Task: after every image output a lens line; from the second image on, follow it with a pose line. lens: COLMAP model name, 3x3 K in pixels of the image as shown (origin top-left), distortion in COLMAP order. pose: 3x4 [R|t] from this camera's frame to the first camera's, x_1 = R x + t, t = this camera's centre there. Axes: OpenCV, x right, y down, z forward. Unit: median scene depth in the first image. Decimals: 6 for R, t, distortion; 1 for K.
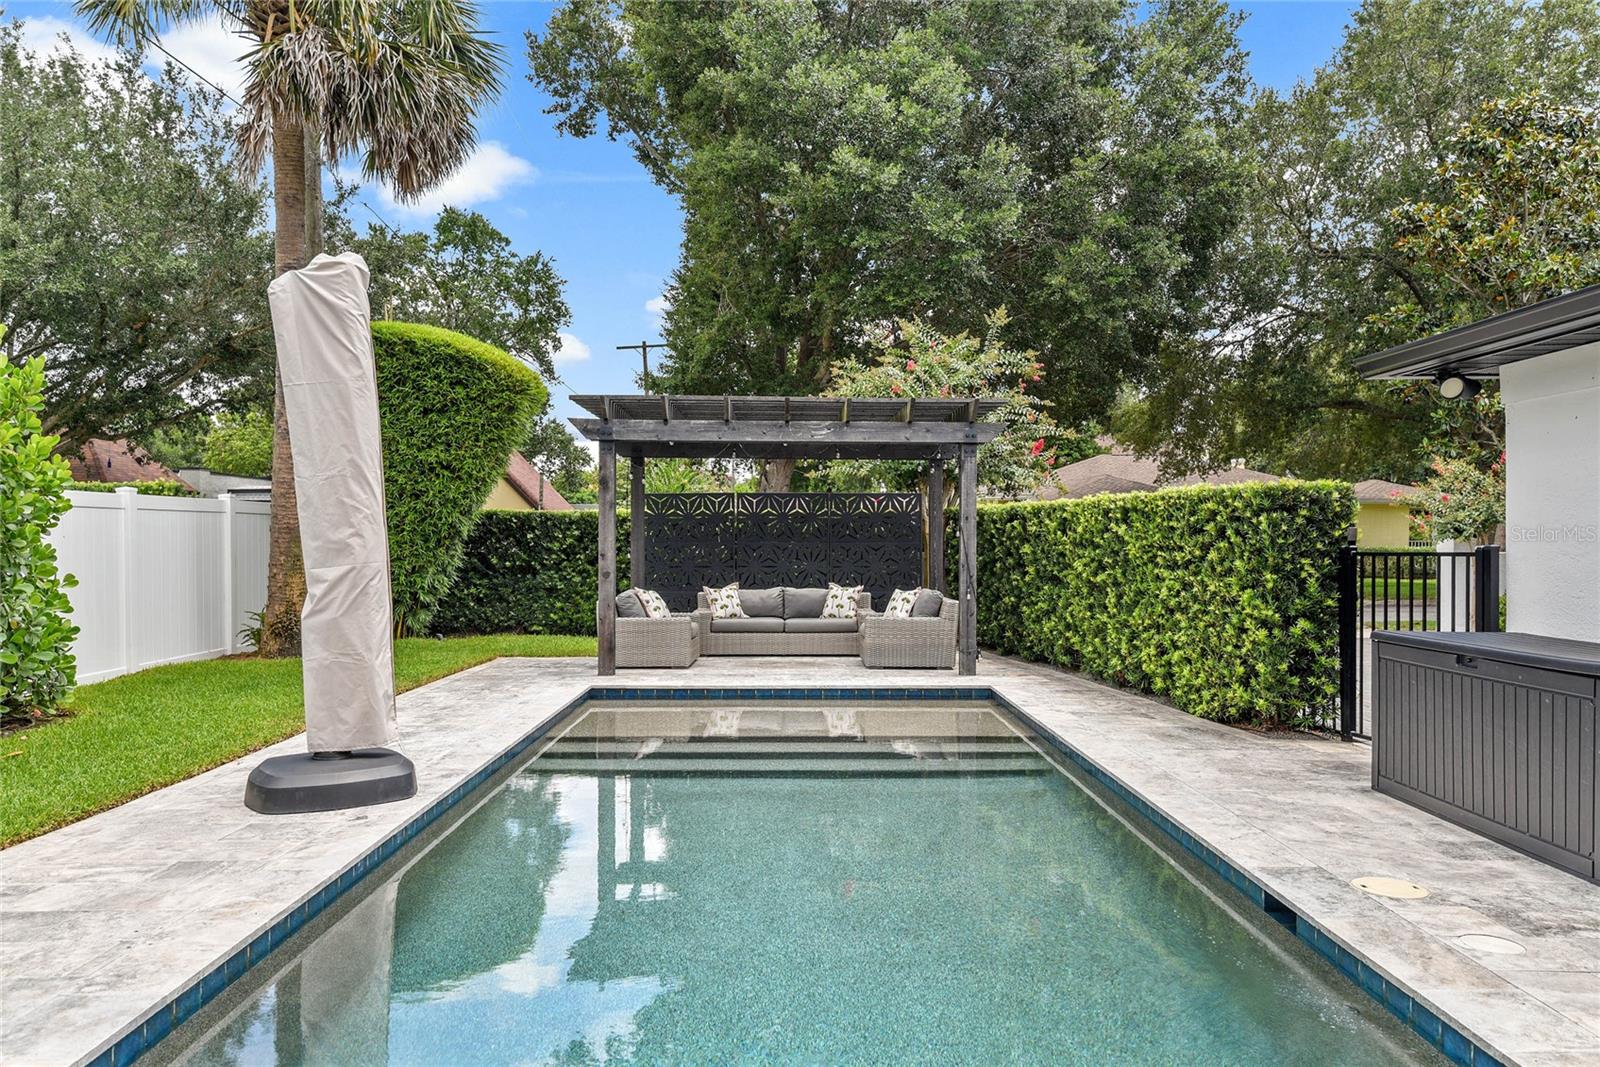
lens RADIAL K [[1122.7, 0, 799.8], [0, 1122.7, 545.7], [0, 0, 1]] dist [0.023083, -0.024514]
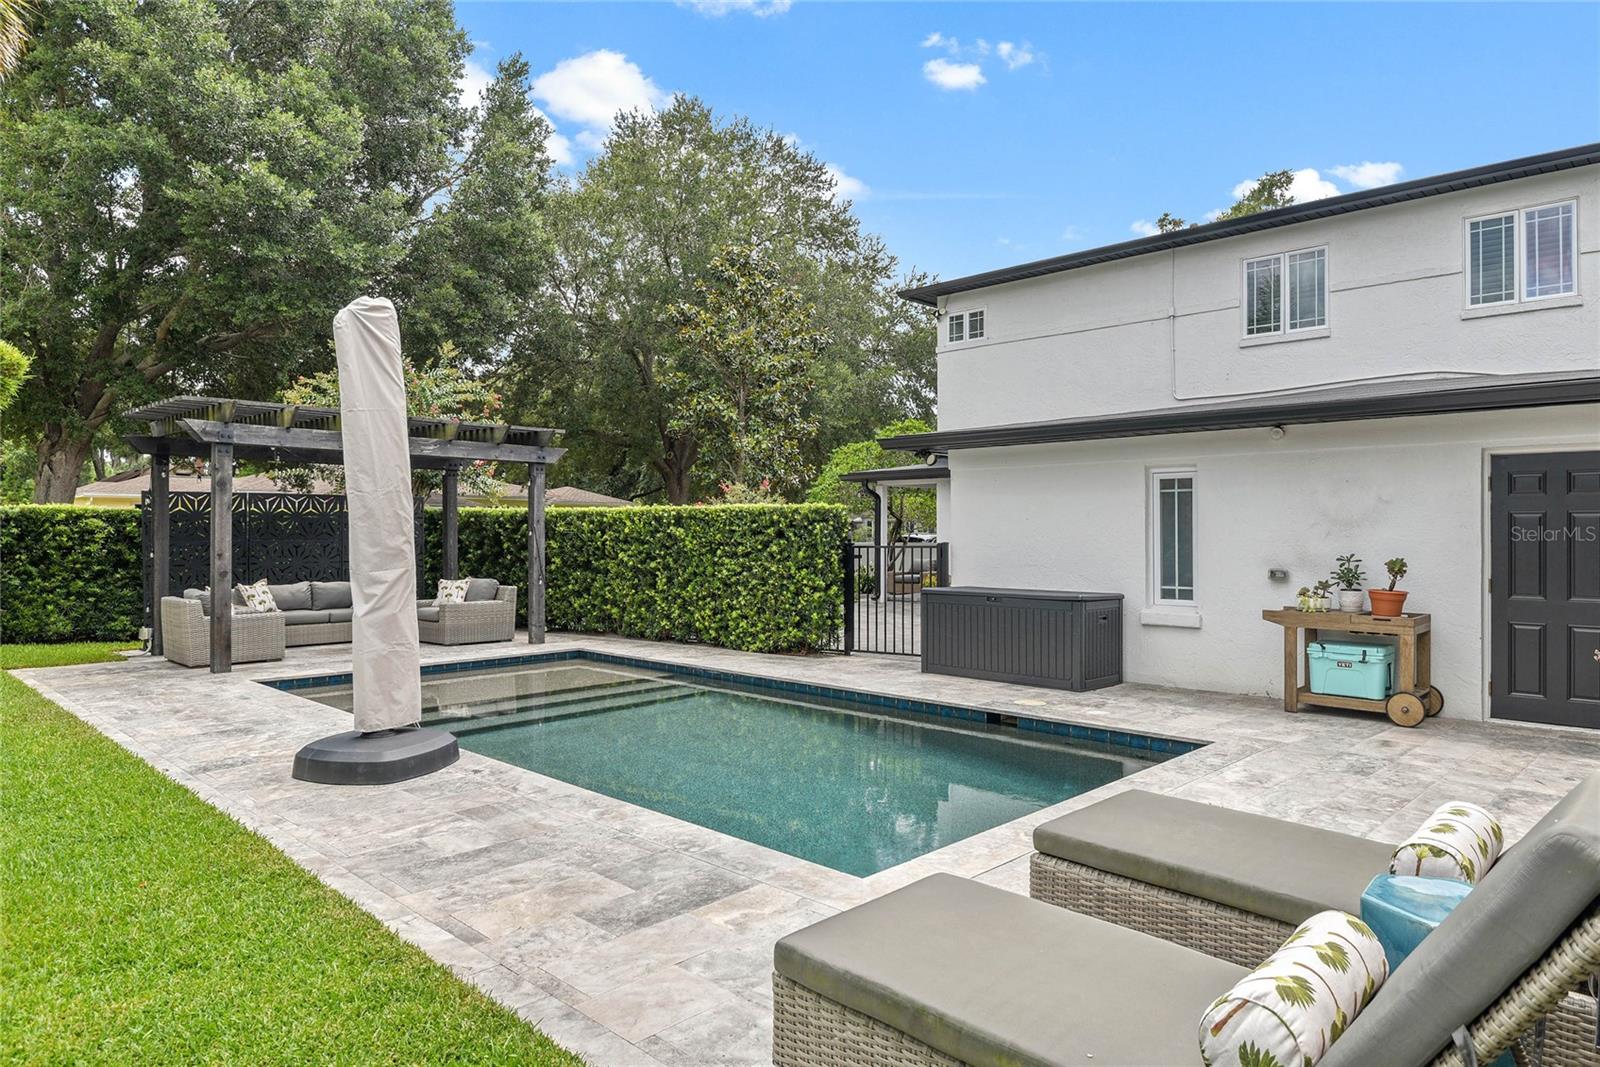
lens RADIAL K [[983.0, 0, 810.6], [0, 983.0, 527.8], [0, 0, 1]] dist [-0.001807, -0.005107]
pose [[0.703033, 0.002018, 0.711154, -0.449020], [0.003899, 0.999970, -0.006691, -0.008598], [-0.711146, 0.007477, 0.703004, -0.011354]]
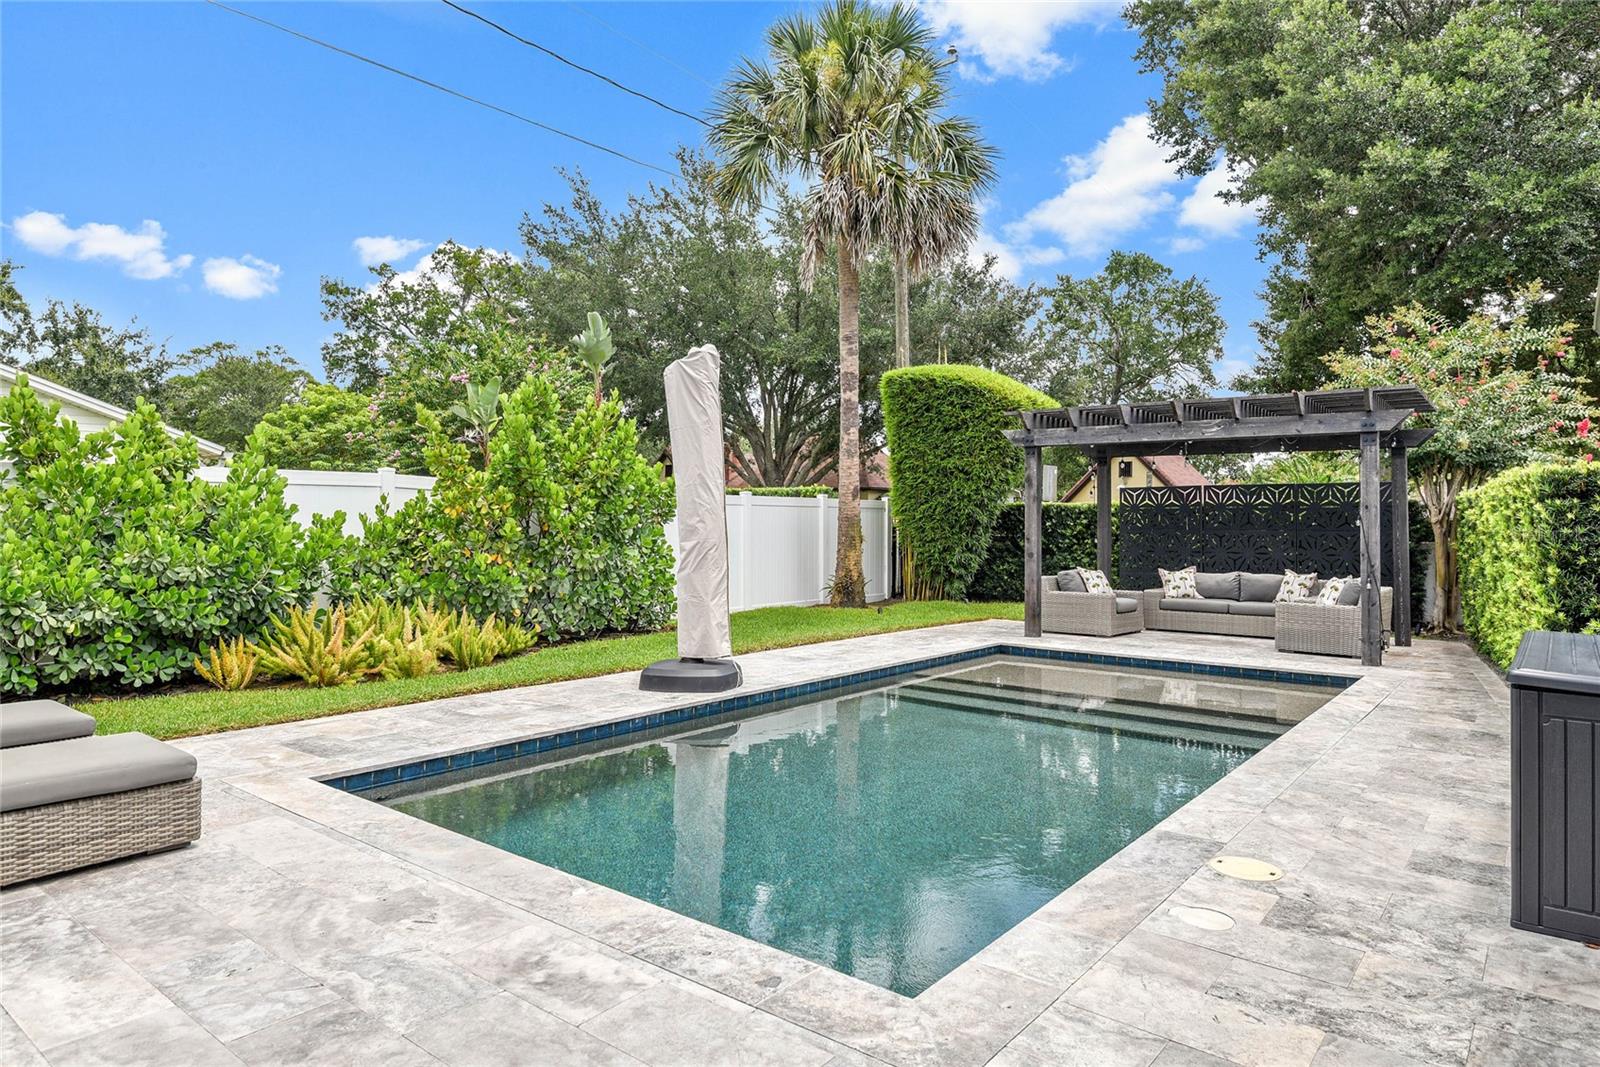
lens RADIAL K [[956.2, 0, 800.7], [0, 956.2, 483.3], [0, 0, 1]] dist [-0.003933, -0.011541]
pose [[0.774982, -0.023074, -0.631562, 0.307724], [-0.009592, 0.998789, -0.048261, 0.000198], [0.631911, 0.043459, 0.773822, 0.025282]]
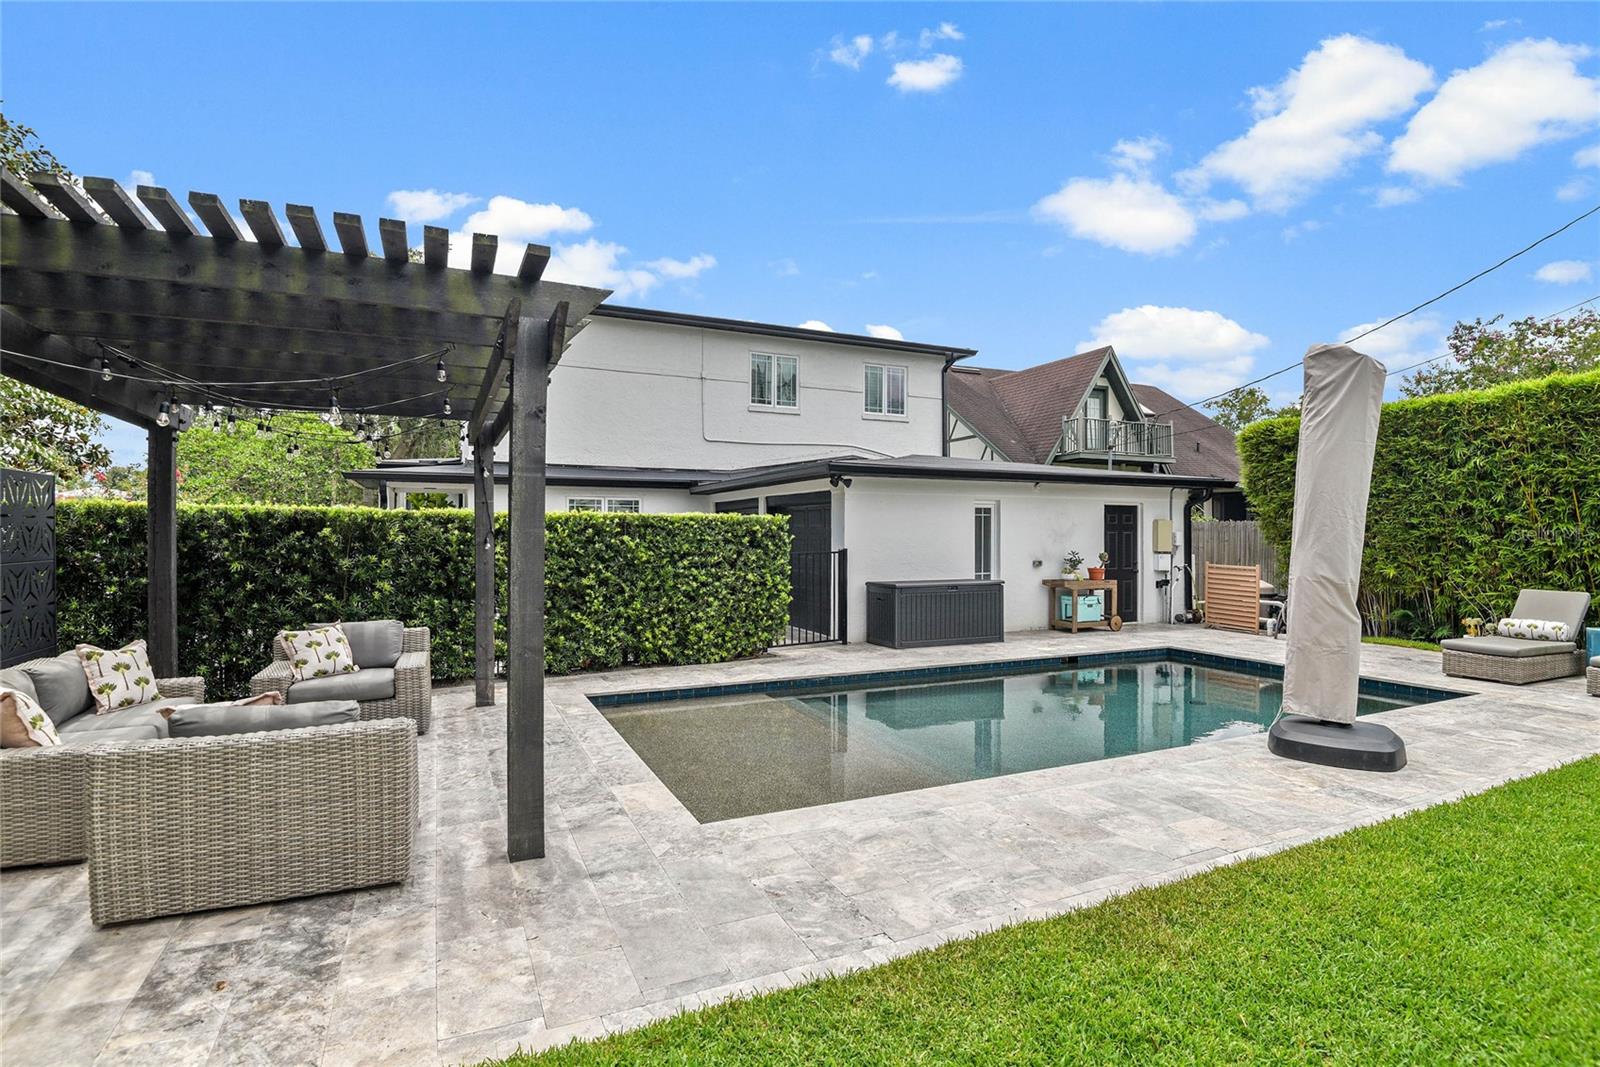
lens RADIAL K [[777.5, 0, 792.3], [0, 777.5, 530.0], [0, 0, 1]] dist [-0.001328, -0.002590]
pose [[-0.407526, 0.001179, 0.913193, -0.532510], [0.001045, 0.999999, -0.000825, -0.023237], [-0.913193, 0.000618, -0.407527, 1.078384]]
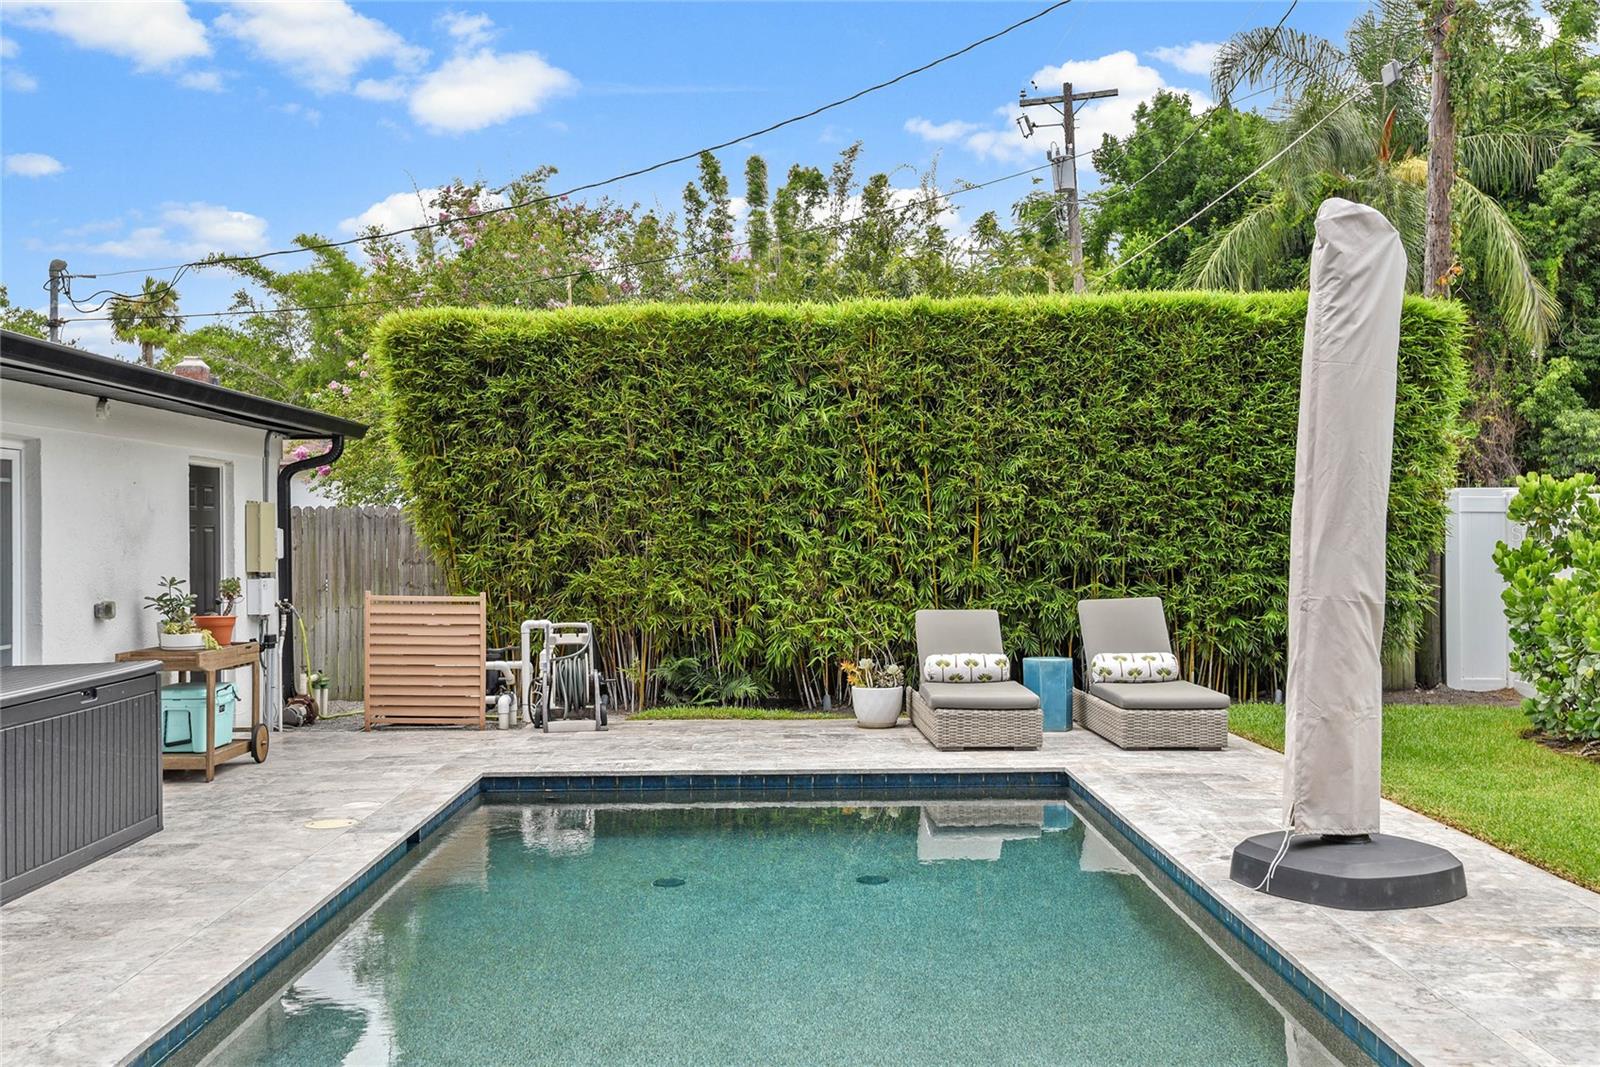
lens RADIAL K [[1600.4, 0, 796.7], [0, 1600.4, 537.1], [0, 0, 1]] dist [-0.017314, 0.000000]
pose [[-0.999971, 0.003377, 0.006789, -0.023615], [0.003417, 0.999976, 0.005968, -0.019433], [-0.006769, 0.005991, -0.999959, 1.172340]]
